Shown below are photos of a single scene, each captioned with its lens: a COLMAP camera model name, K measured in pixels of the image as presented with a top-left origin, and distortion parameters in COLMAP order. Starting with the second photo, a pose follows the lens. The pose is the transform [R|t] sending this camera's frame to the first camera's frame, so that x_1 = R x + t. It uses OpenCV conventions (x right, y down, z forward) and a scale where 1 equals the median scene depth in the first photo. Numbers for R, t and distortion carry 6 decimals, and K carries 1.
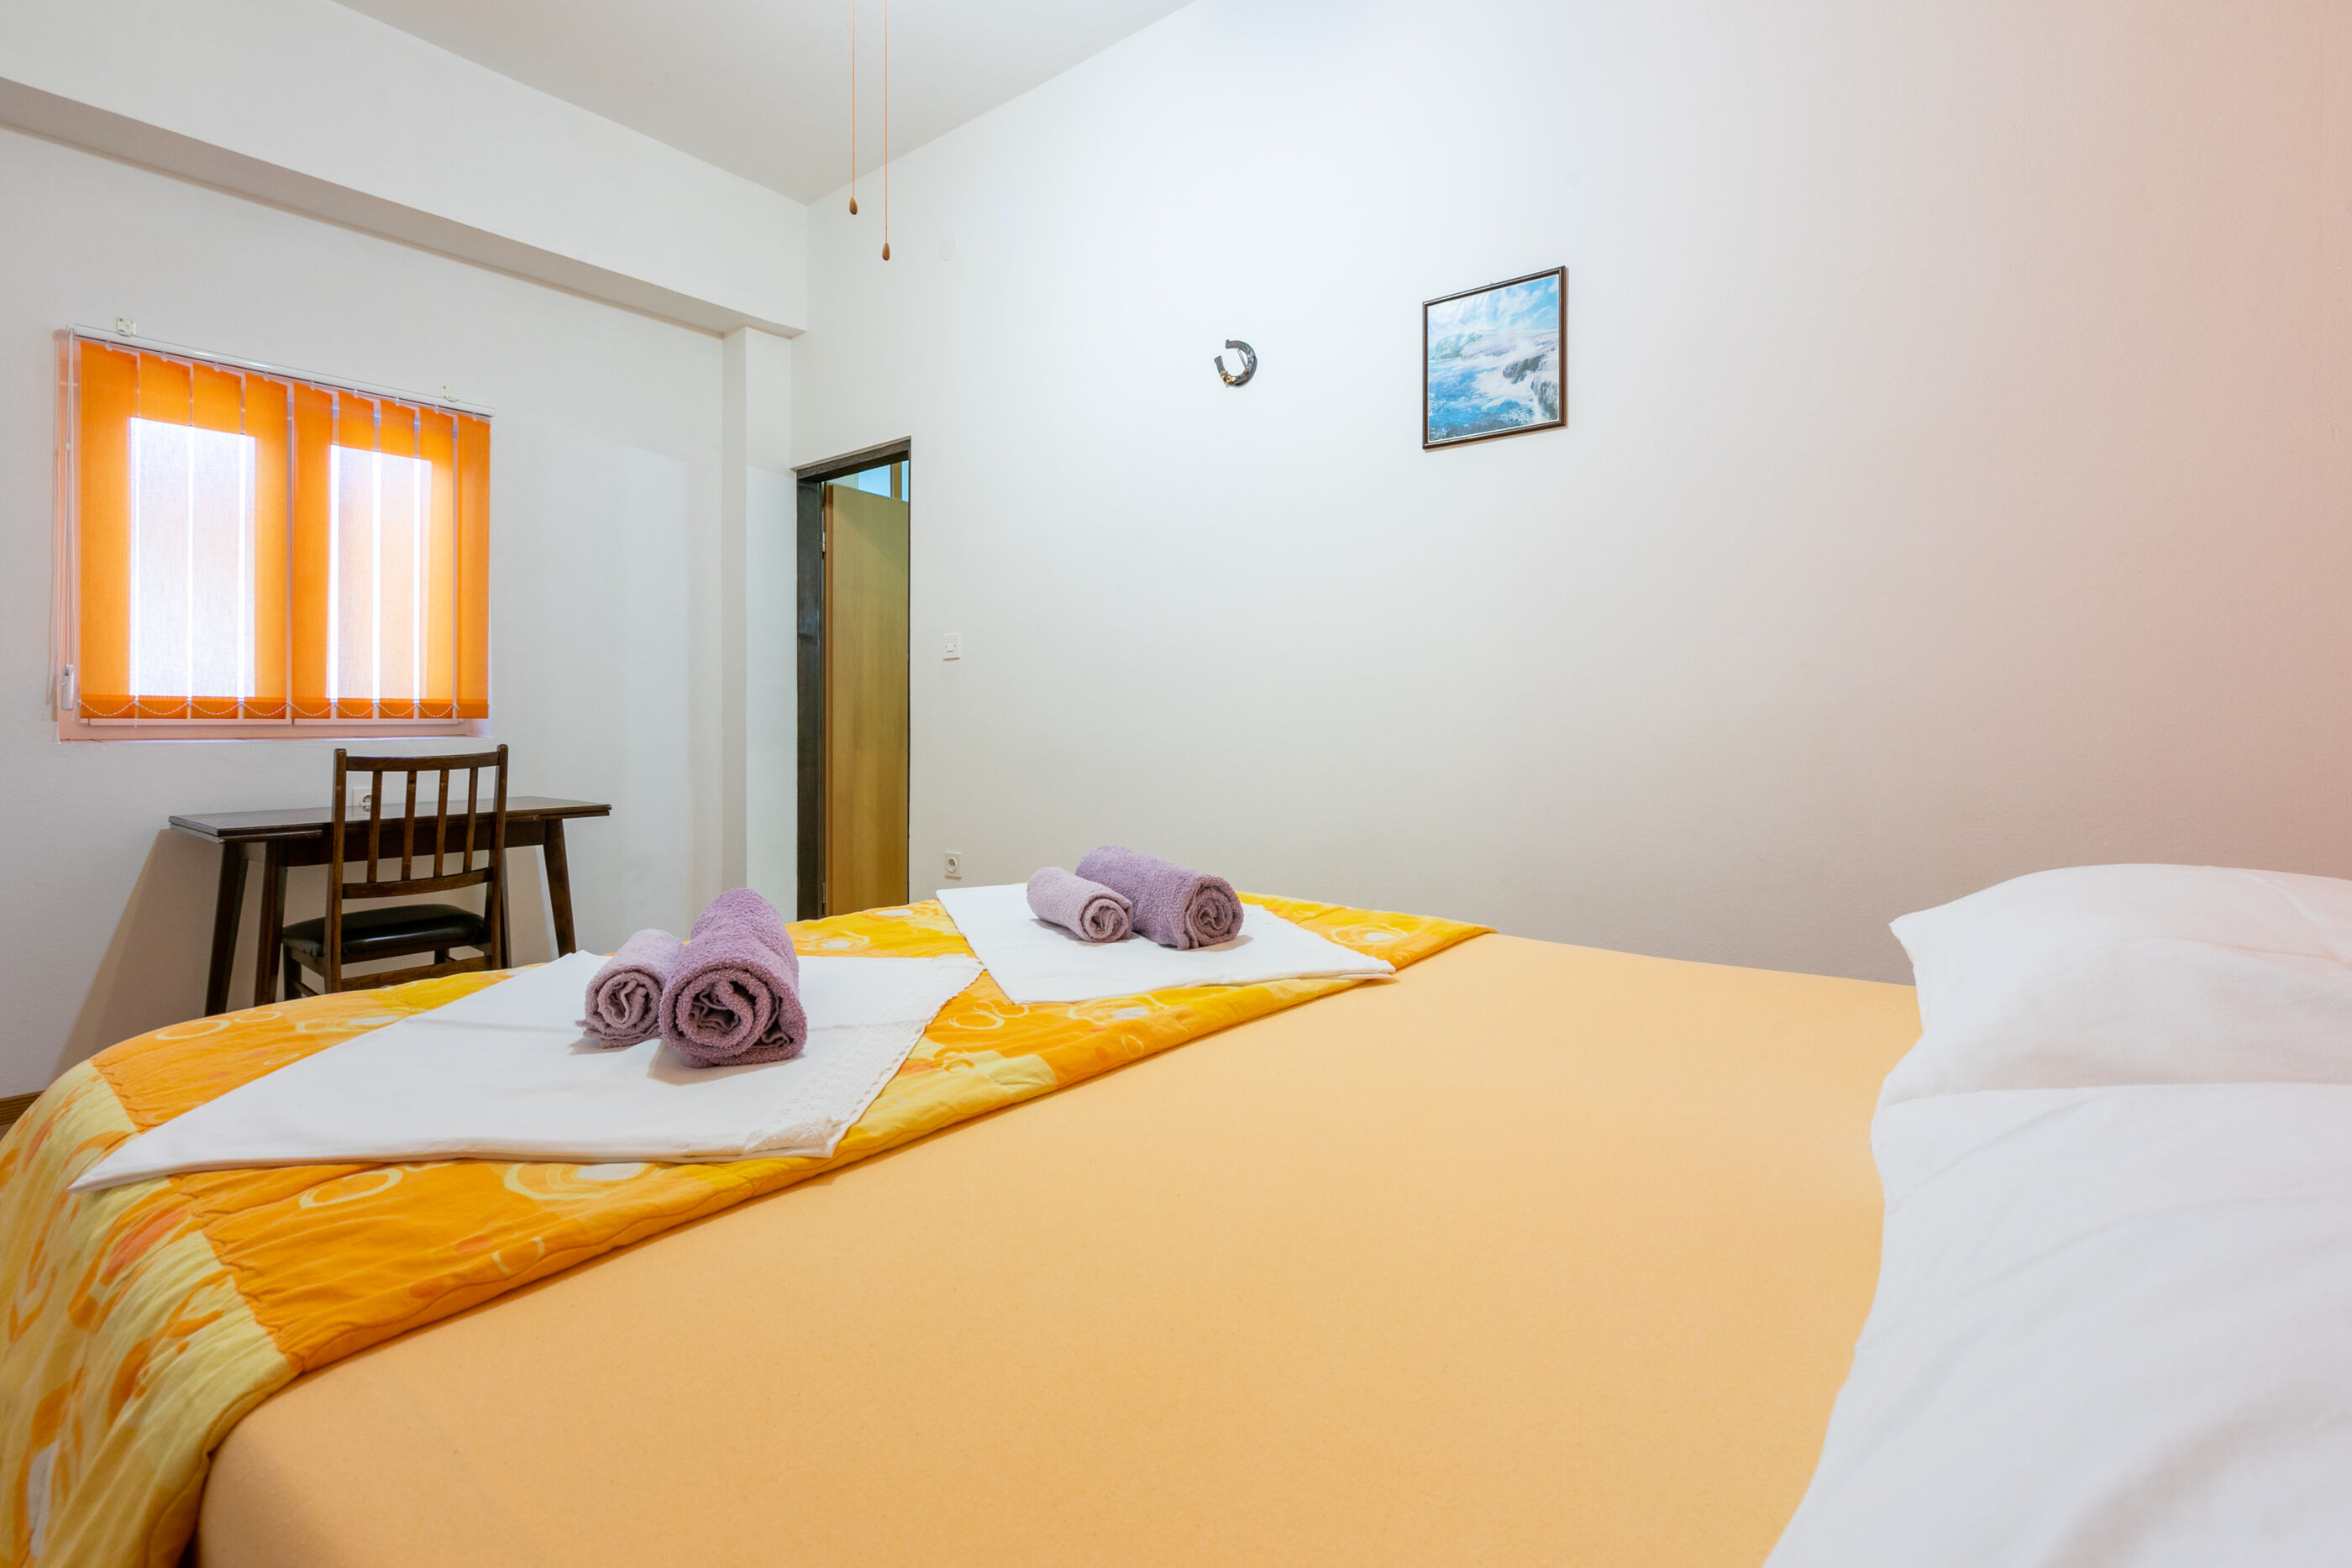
lens RADIAL K [[1071.6, 0, 1159.5], [0, 1071.6, 720.0], [0, 0, 1]] dist [0.001657, -0.000028]
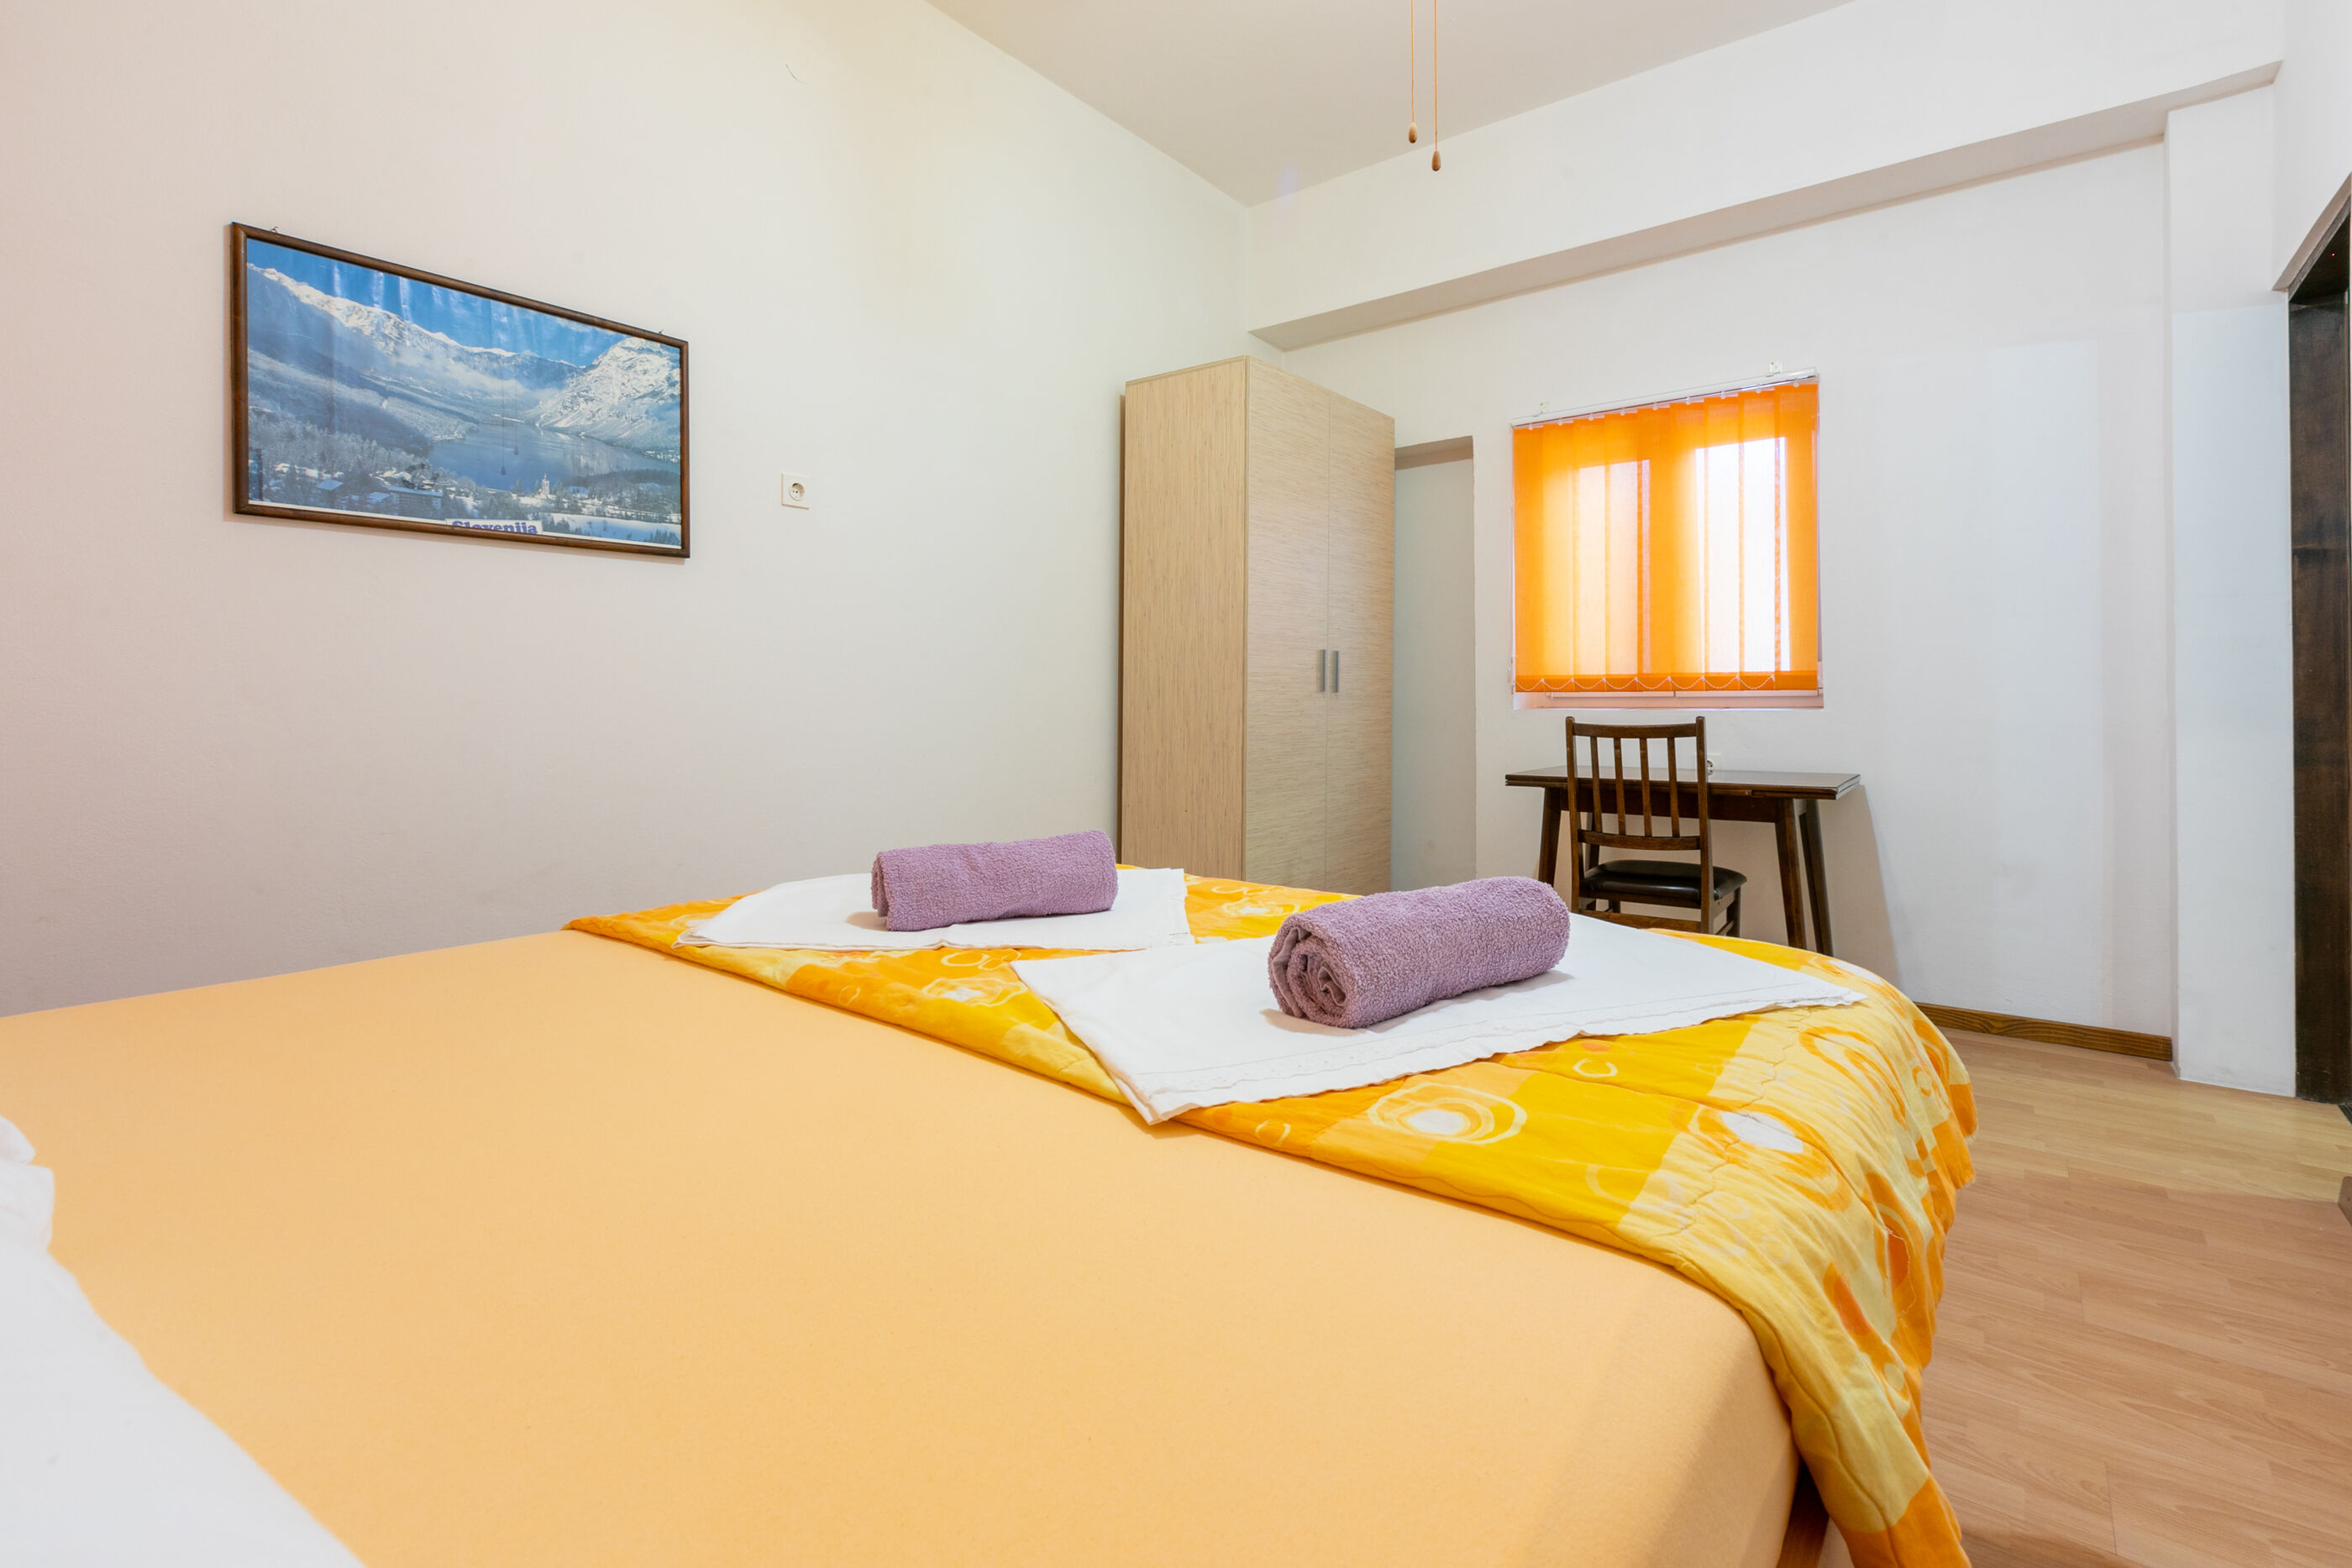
lens RADIAL K [[1074.2, 0, 1177.0], [0, 1074.2, 691.6], [0, 0, 1]] dist [0.000754, 0.000411]
pose [[0.008389, -0.005314, -0.999951, 0.407886], [0.006702, 0.999964, -0.005258, 0.001575], [0.999942, -0.006658, 0.008424, 0.506271]]
